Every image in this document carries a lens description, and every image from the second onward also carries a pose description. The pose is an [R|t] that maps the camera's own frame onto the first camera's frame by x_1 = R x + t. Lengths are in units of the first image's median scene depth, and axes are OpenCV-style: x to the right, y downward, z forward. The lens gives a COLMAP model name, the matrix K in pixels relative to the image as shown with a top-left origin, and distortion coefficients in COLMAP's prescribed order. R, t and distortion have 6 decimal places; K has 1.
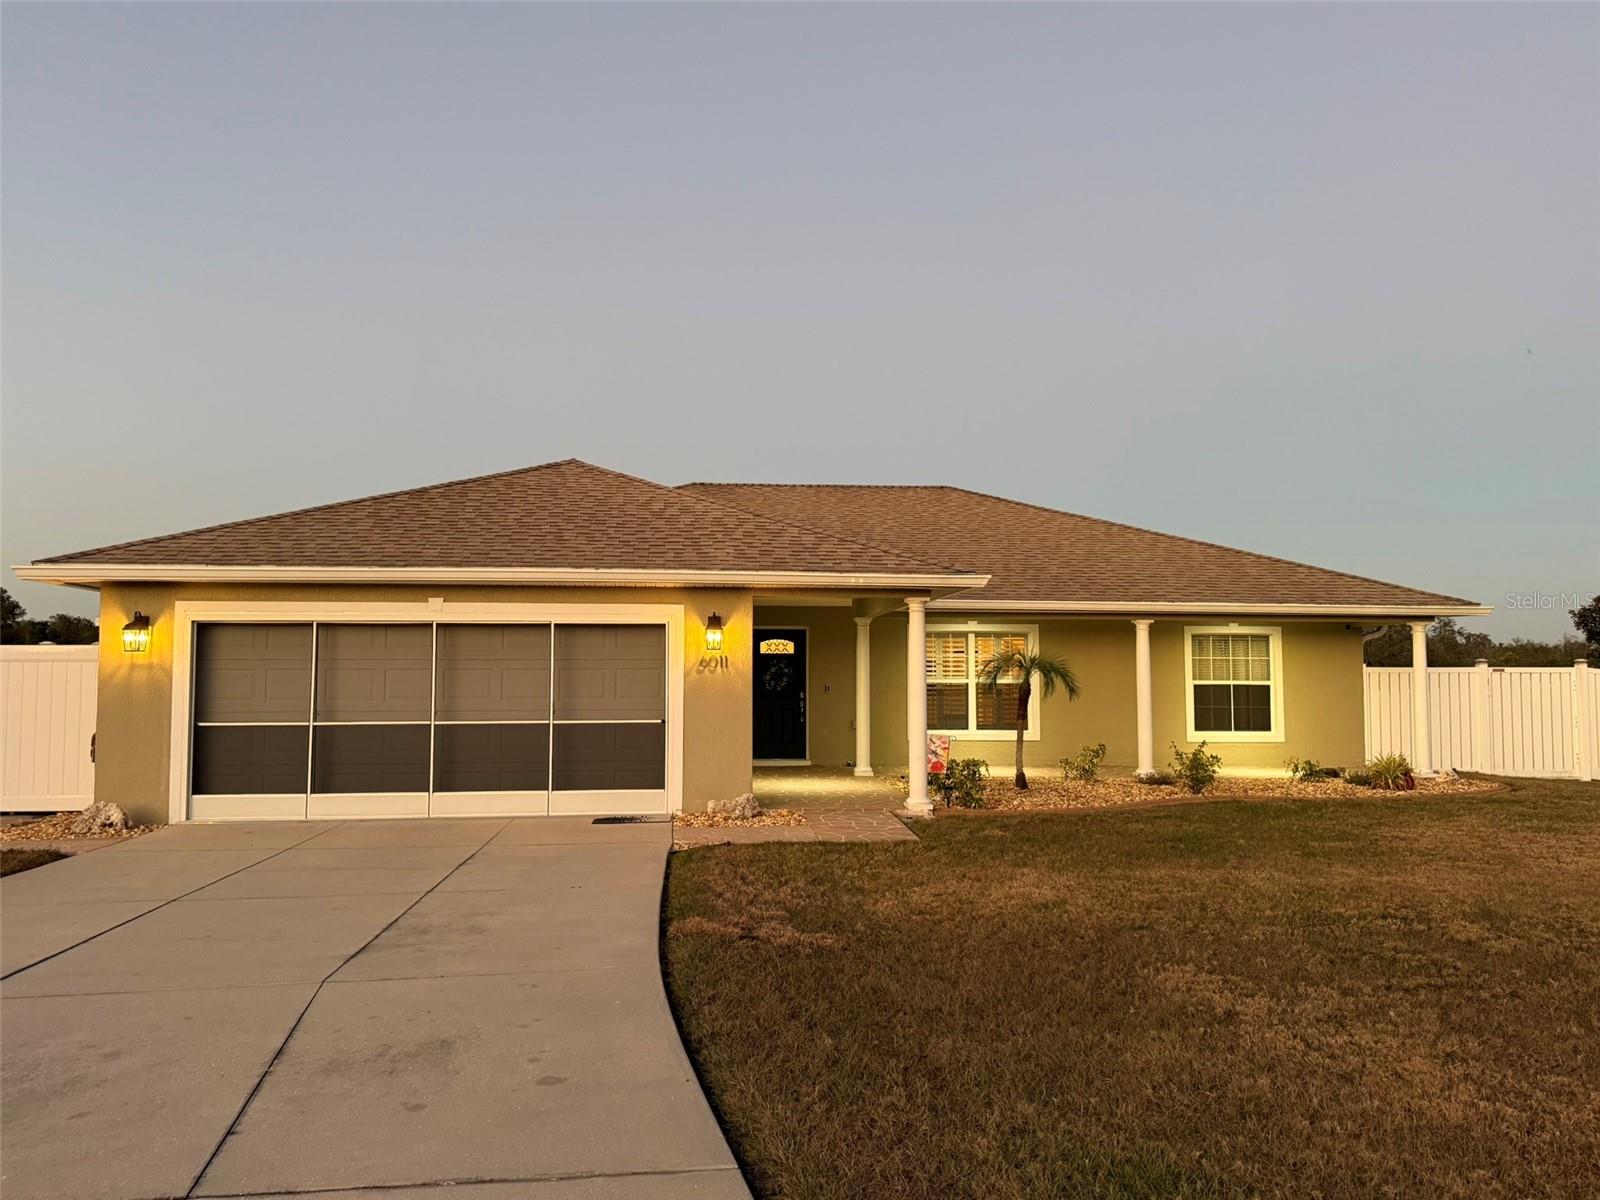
lens RADIAL K [[1201.8, 0, 800.0], [0, 1201.8, 600.0], [0, 0, 1]] dist [-0.000336, -0.001517]
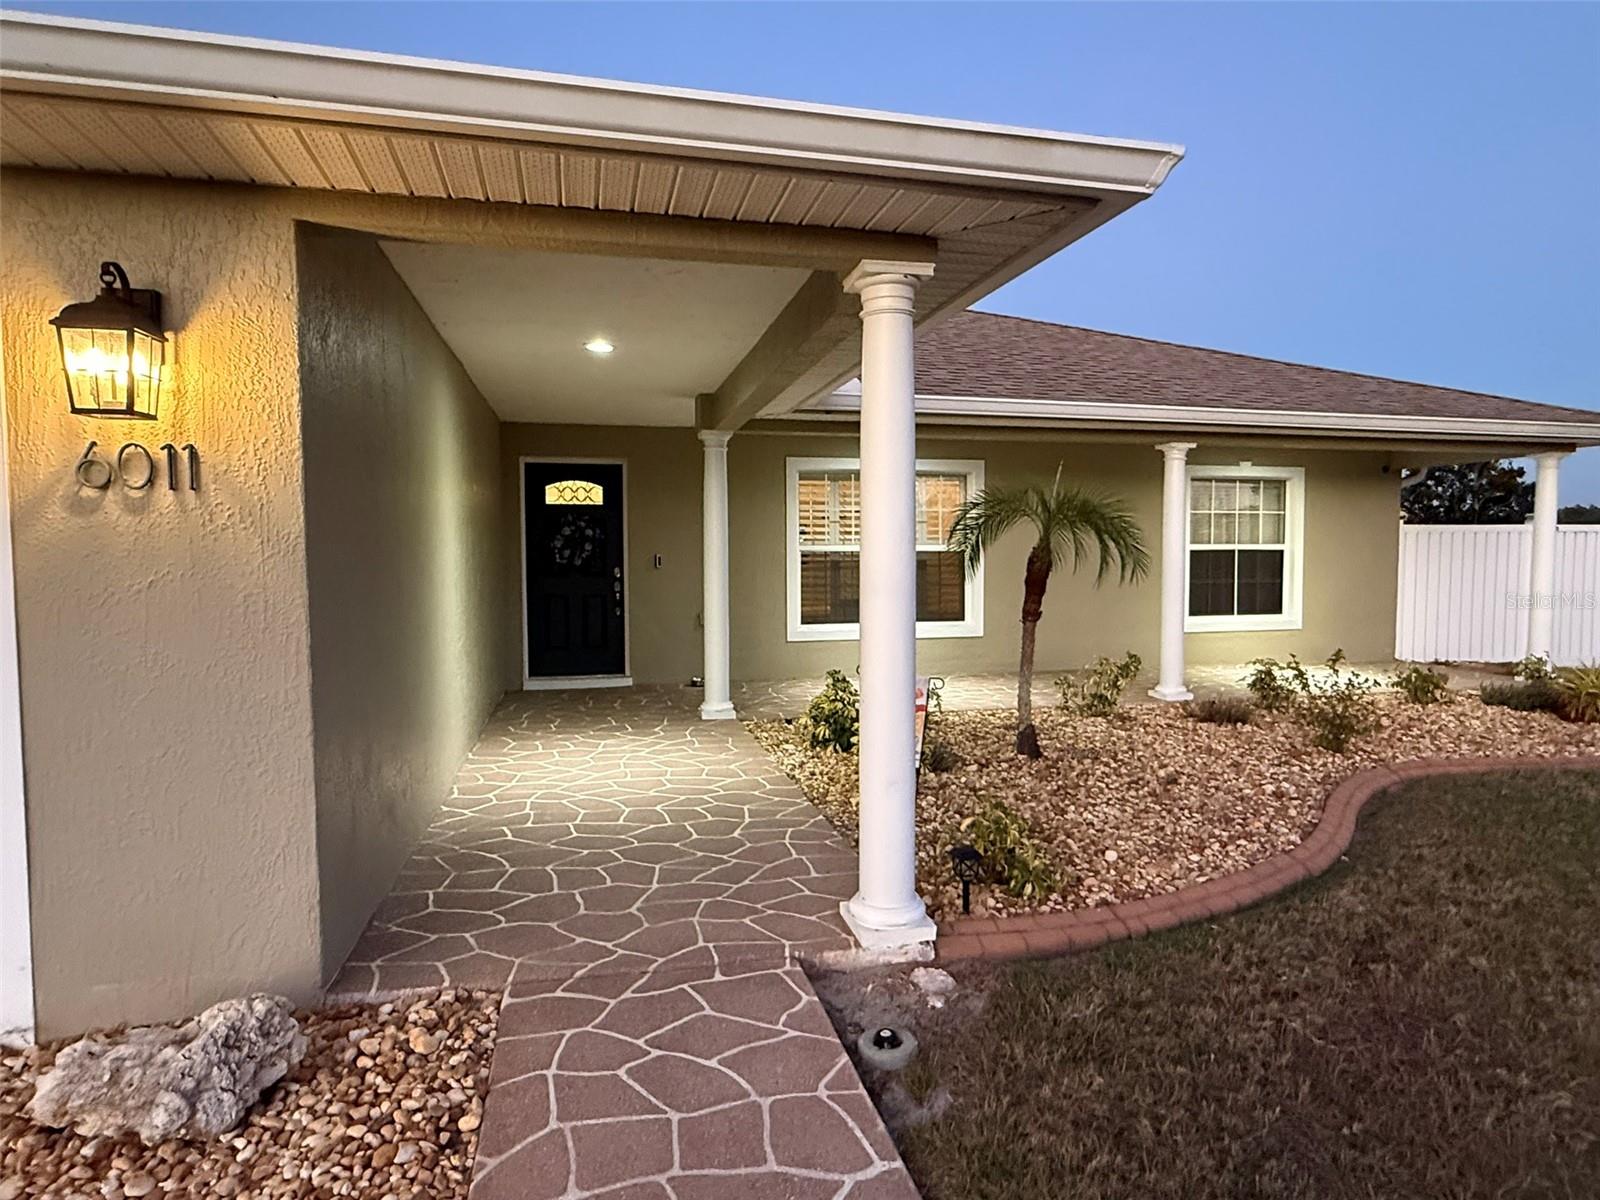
lens RADIAL K [[937.2, 0, 776.8], [0, 937.2, 591.1], [0, 0, 1]] dist [0.059229, -0.000184]
pose [[0.993193, -0.012855, 0.115773, 0.027229], [0.000275, 0.994148, 0.108027, 0.036966], [-0.116484, -0.107260, 0.987384, 0.515790]]
